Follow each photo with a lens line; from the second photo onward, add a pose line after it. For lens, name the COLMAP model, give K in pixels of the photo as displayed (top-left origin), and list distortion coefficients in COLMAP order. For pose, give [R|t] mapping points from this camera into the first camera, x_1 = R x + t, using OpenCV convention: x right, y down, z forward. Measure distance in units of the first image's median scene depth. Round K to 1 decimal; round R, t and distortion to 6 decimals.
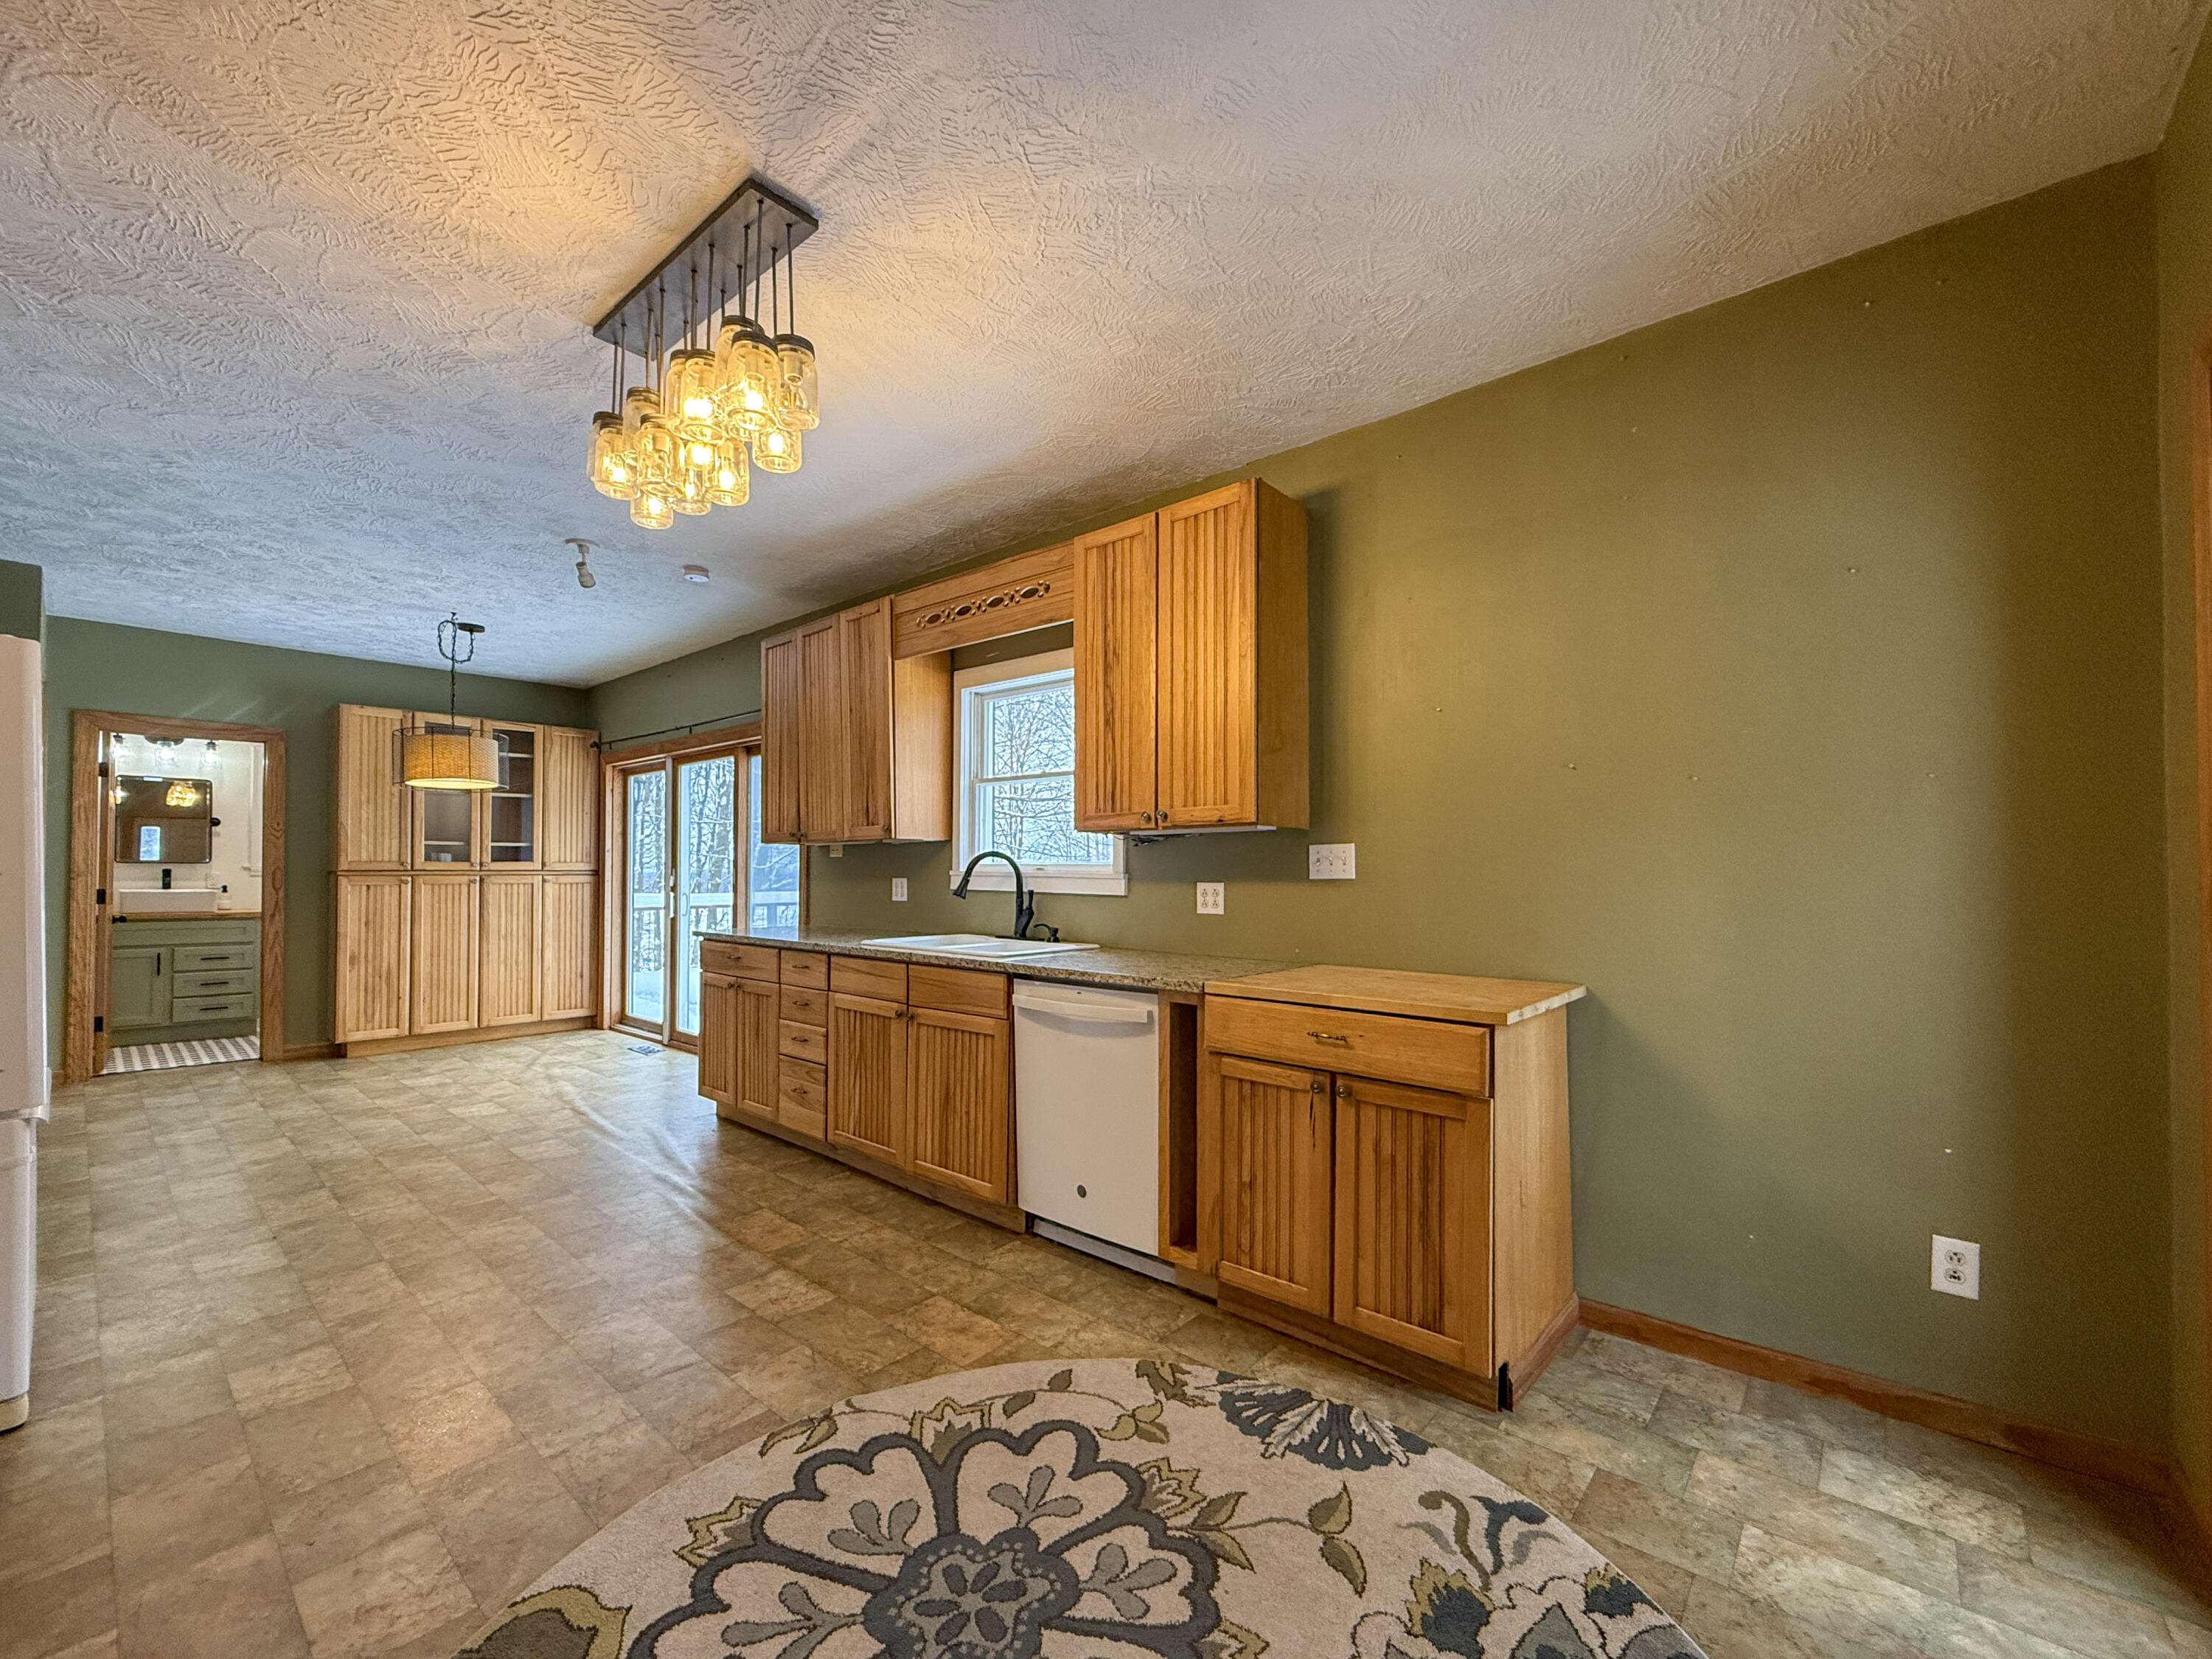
lens RADIAL K [[885.7, 0, 1093.1], [0, 885.7, 859.4], [0, 0, 1]] dist [-0.000758, -0.000148]
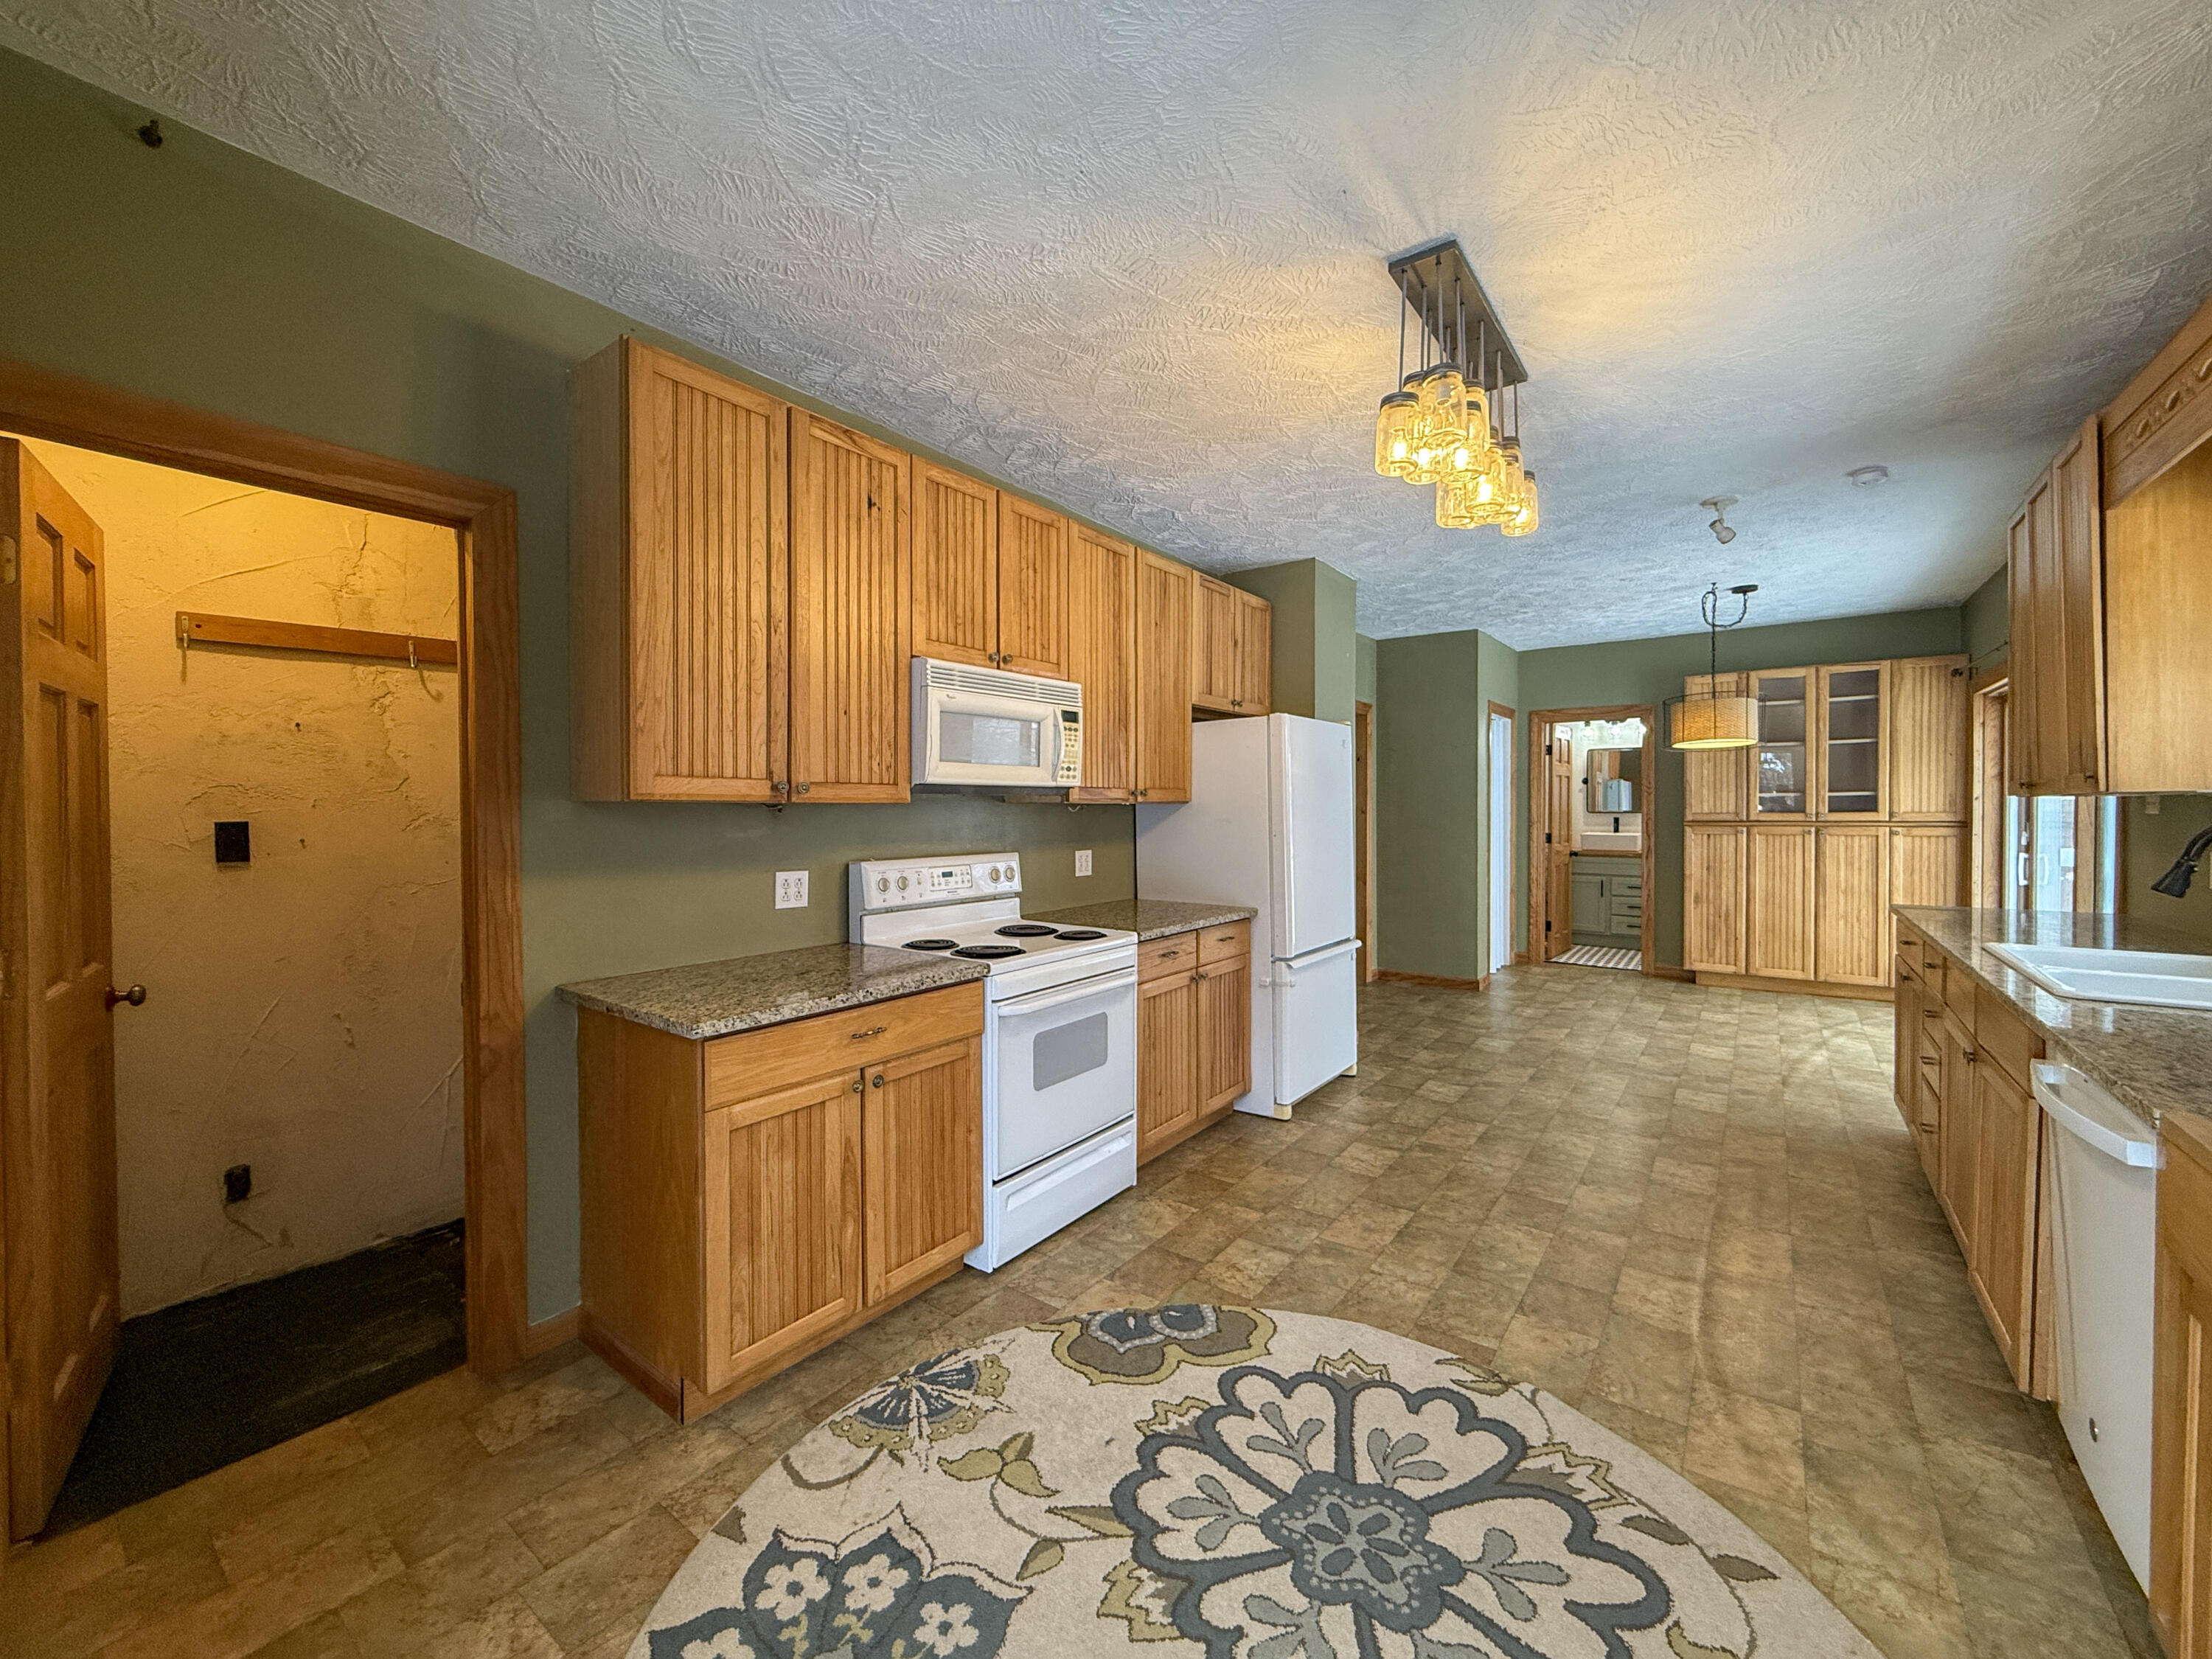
lens RADIAL K [[882.2, 0, 1129.0], [0, 882.2, 822.2], [0, 0, 1]] dist [-0.000661, -0.000313]
pose [[0.107136, 0.011983, -0.994172, 0.619541], [0.018007, 0.999740, 0.013991, -0.043850], [0.994081, -0.019401, 0.106892, 0.431702]]
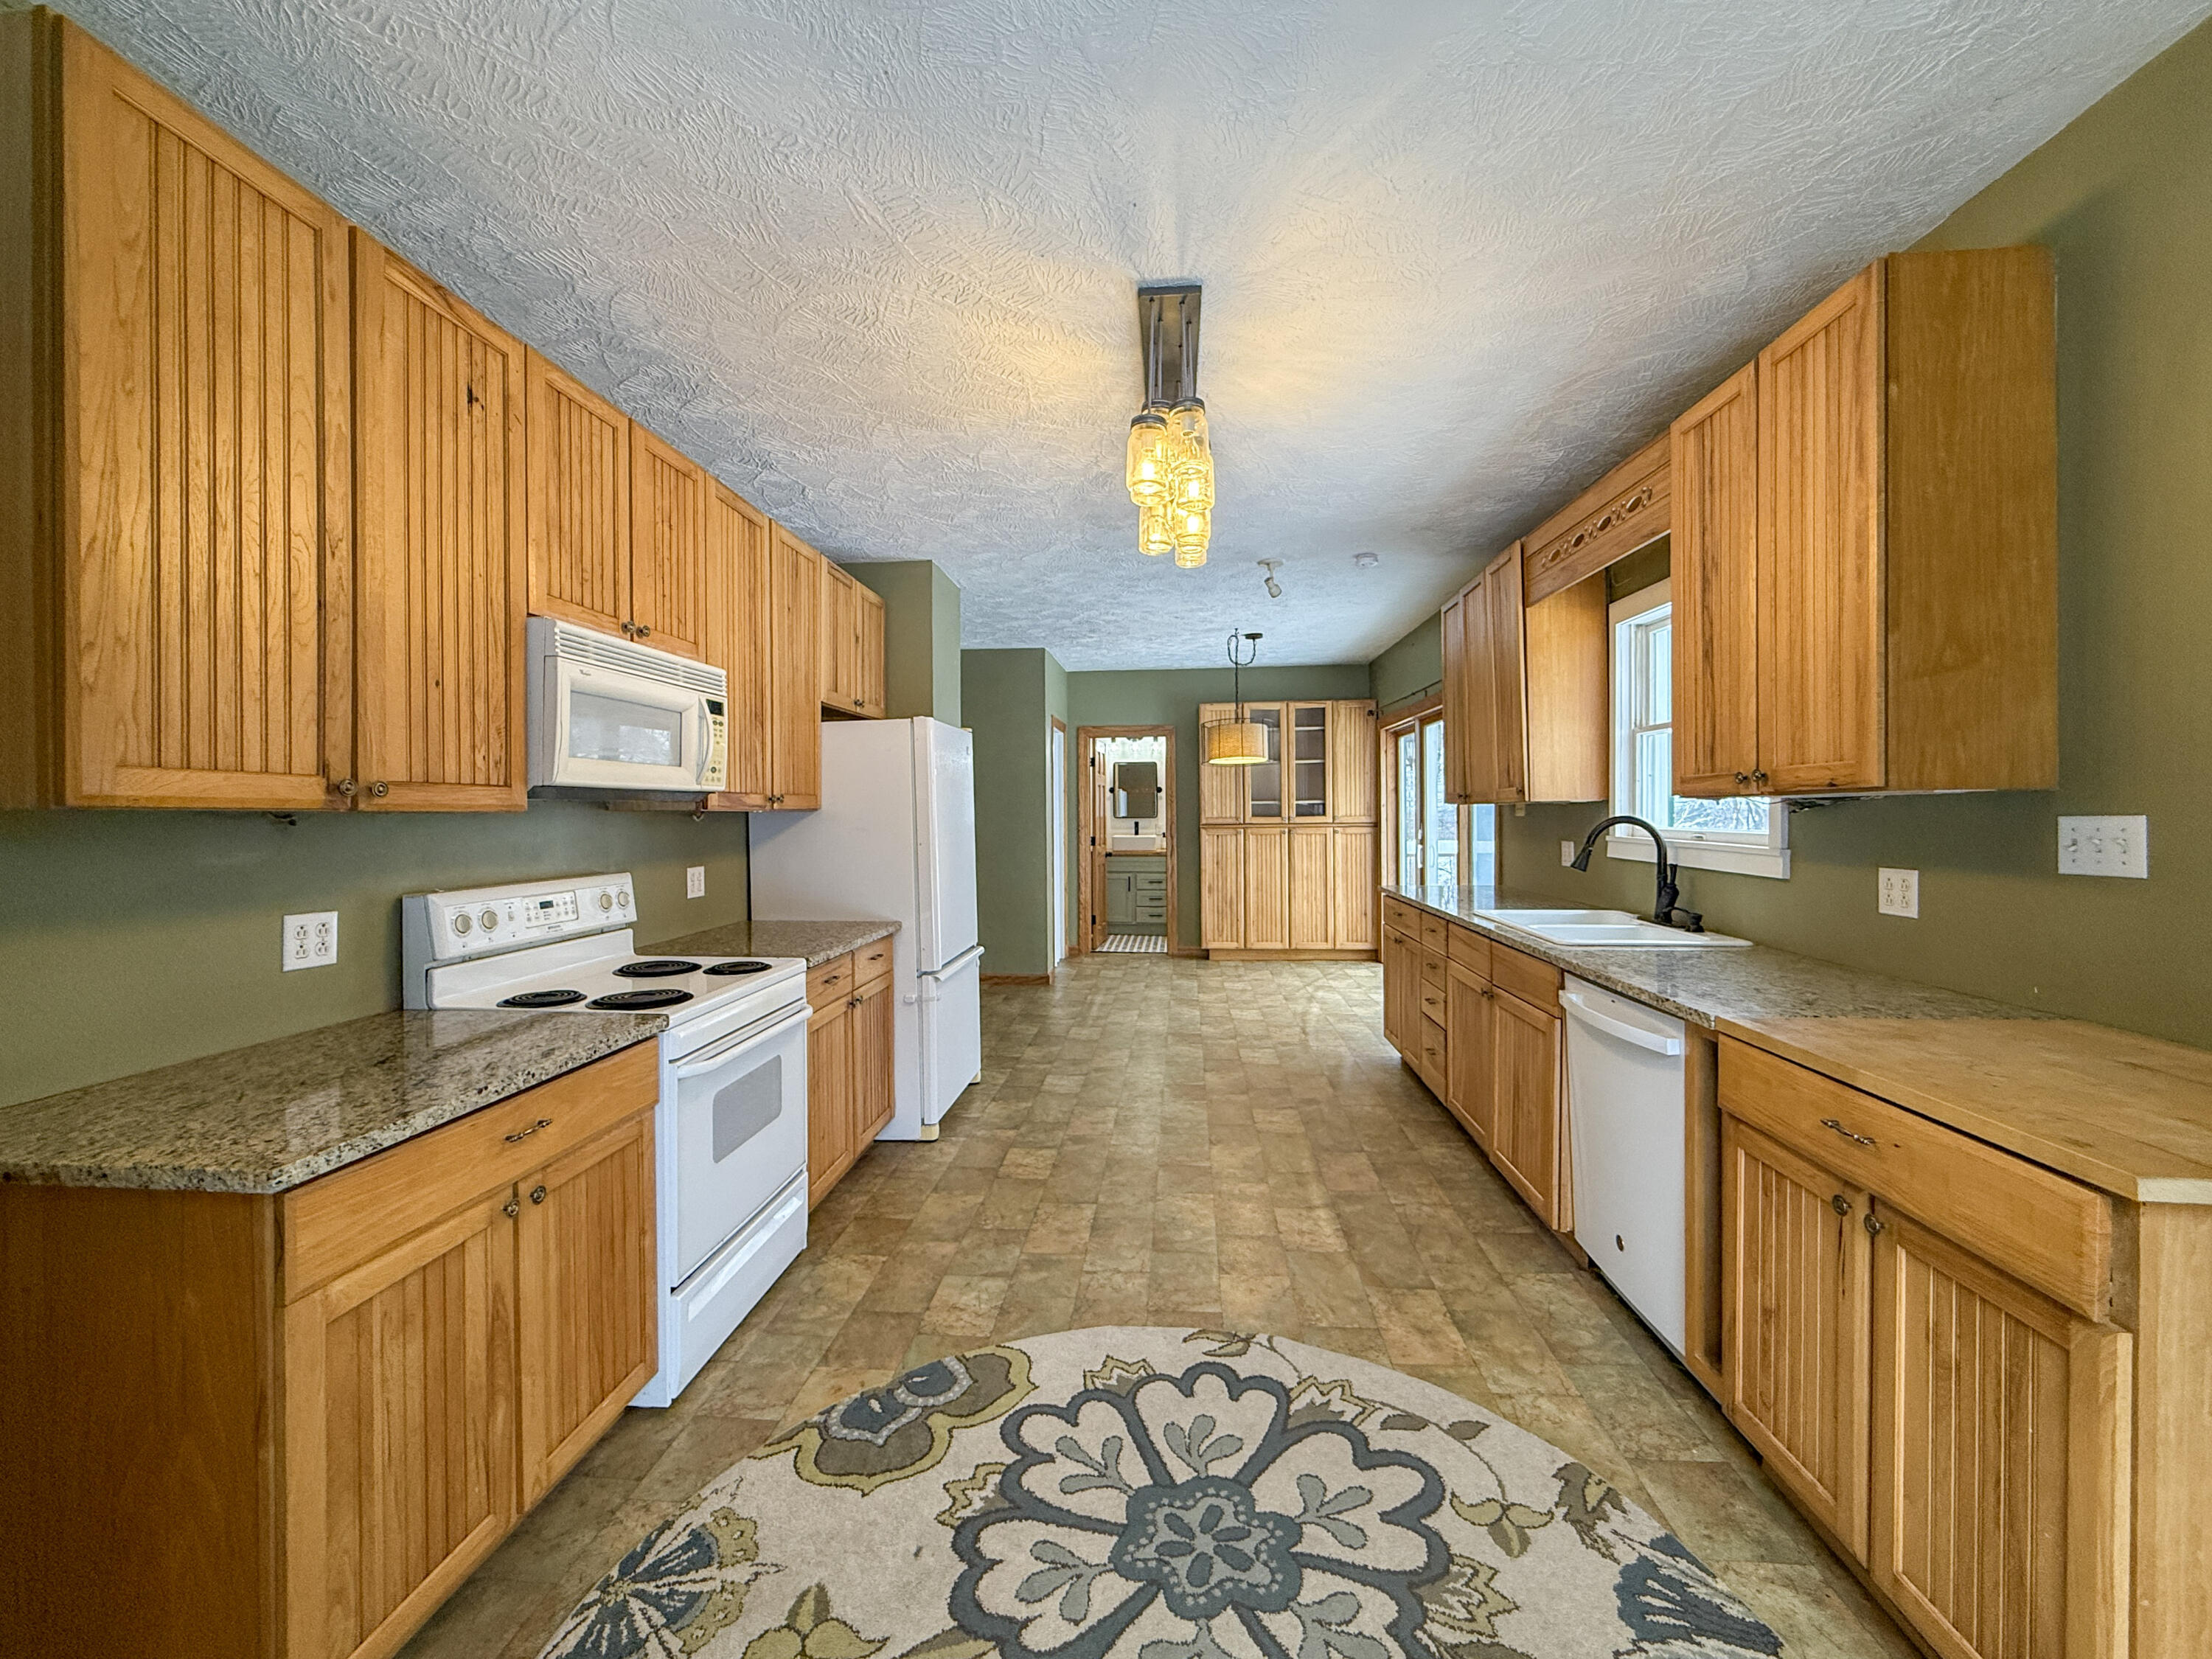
lens RADIAL K [[874.0, 0, 1118.9], [0, 874.0, 820.1], [0, 0, 1]] dist [-0.000104, -0.000232]
pose [[0.605039, -0.001379, -0.796195, 0.455250], [0.021546, 0.999661, 0.014642, -0.049635], [0.795904, -0.026014, 0.604863, 0.197665]]
